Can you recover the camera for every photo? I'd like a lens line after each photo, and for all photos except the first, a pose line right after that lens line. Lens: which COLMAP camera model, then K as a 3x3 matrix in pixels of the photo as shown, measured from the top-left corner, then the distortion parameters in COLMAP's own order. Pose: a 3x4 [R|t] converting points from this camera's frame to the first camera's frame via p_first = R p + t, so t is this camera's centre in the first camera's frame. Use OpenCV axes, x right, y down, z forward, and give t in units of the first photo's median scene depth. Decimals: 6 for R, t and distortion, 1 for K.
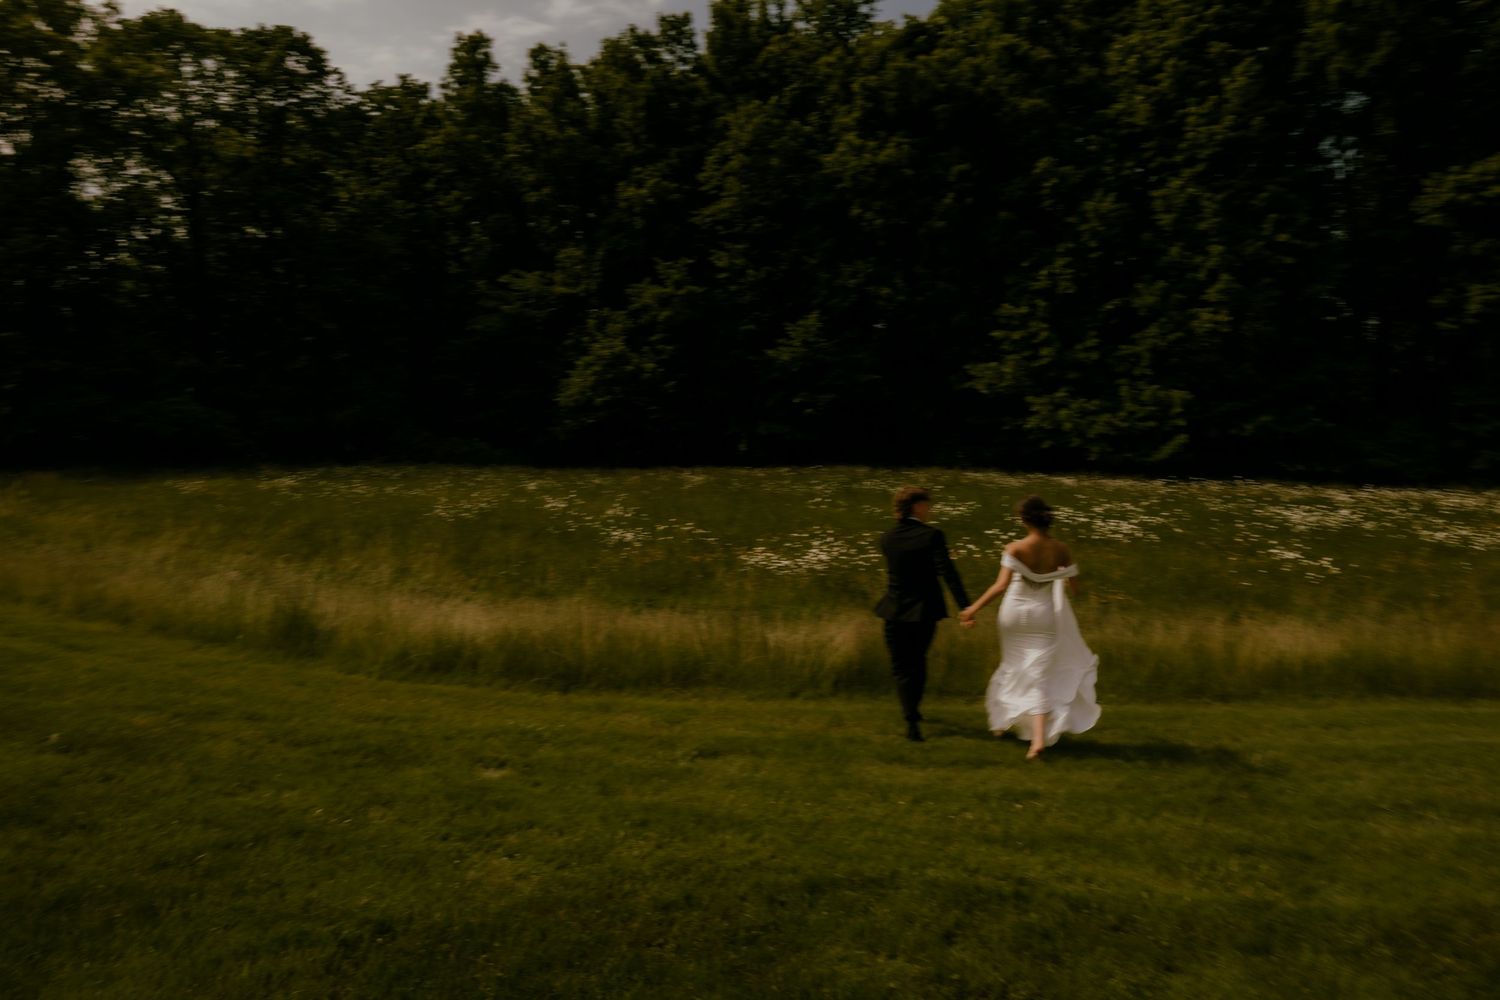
lens RADIAL K [[966.0, 0, 755.3], [0, 966.0, 510.3], [0, 0, 1]] dist [-0.005116, 0.009681]
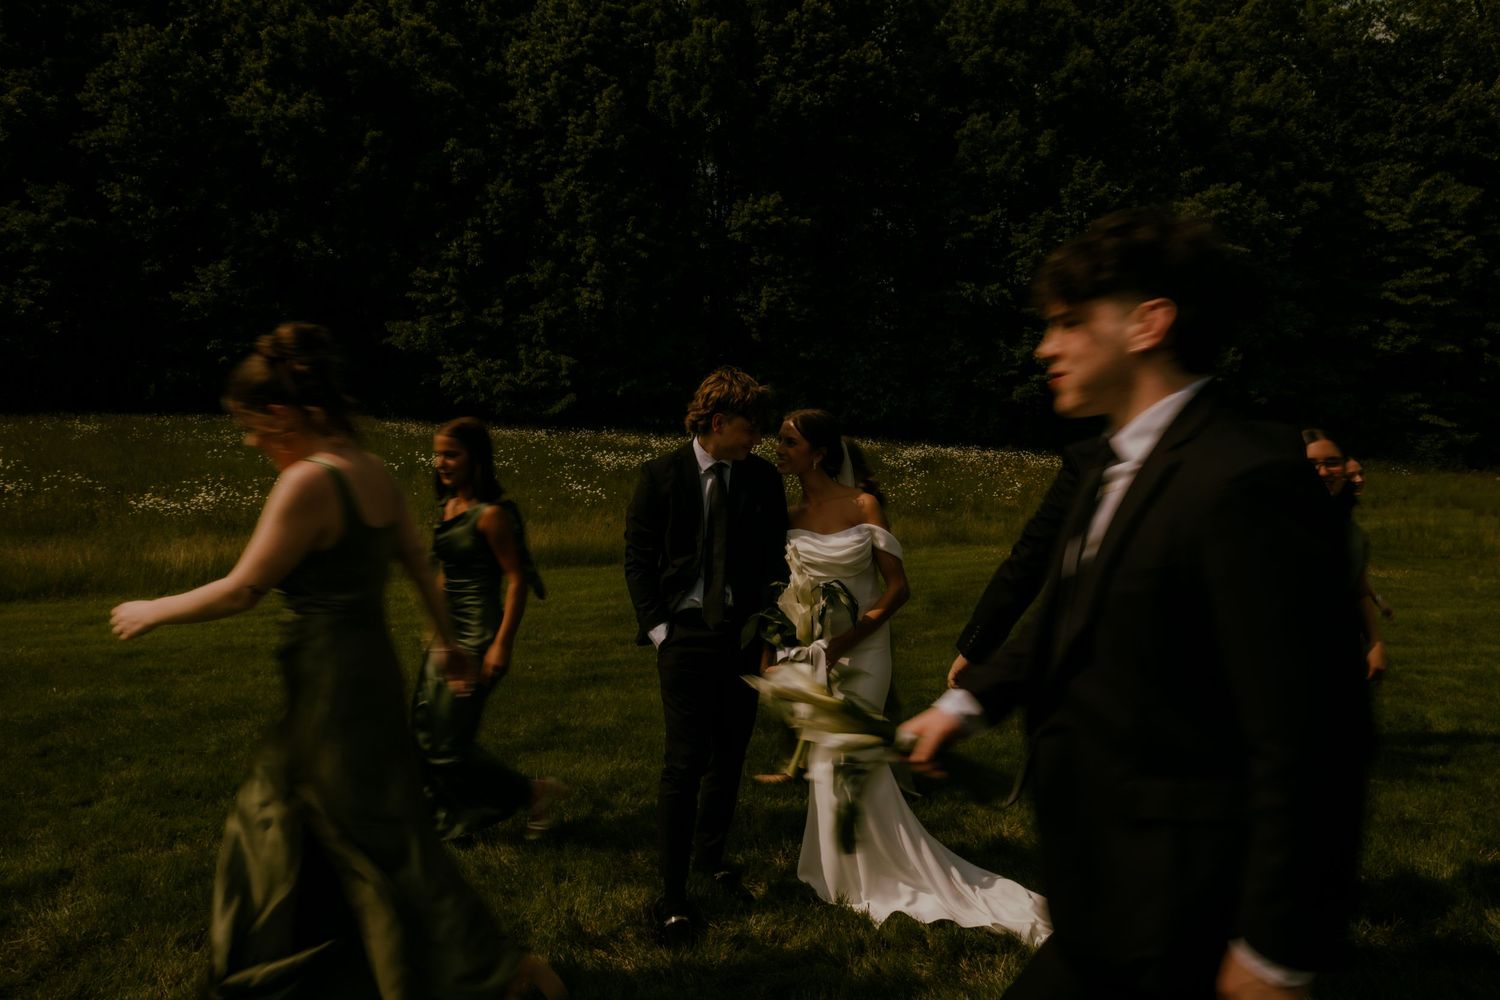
lens RADIAL K [[966.0, 0, 722.0], [0, 966.0, 500.4], [0, 0, 1]] dist [-0.005116, 0.009681]
pose [[0.871445, -0.032884, 0.489389, 0.015068], [0.010455, 0.998769, 0.048495, -0.000795], [-0.490381, -0.037144, 0.870716, -0.140100]]
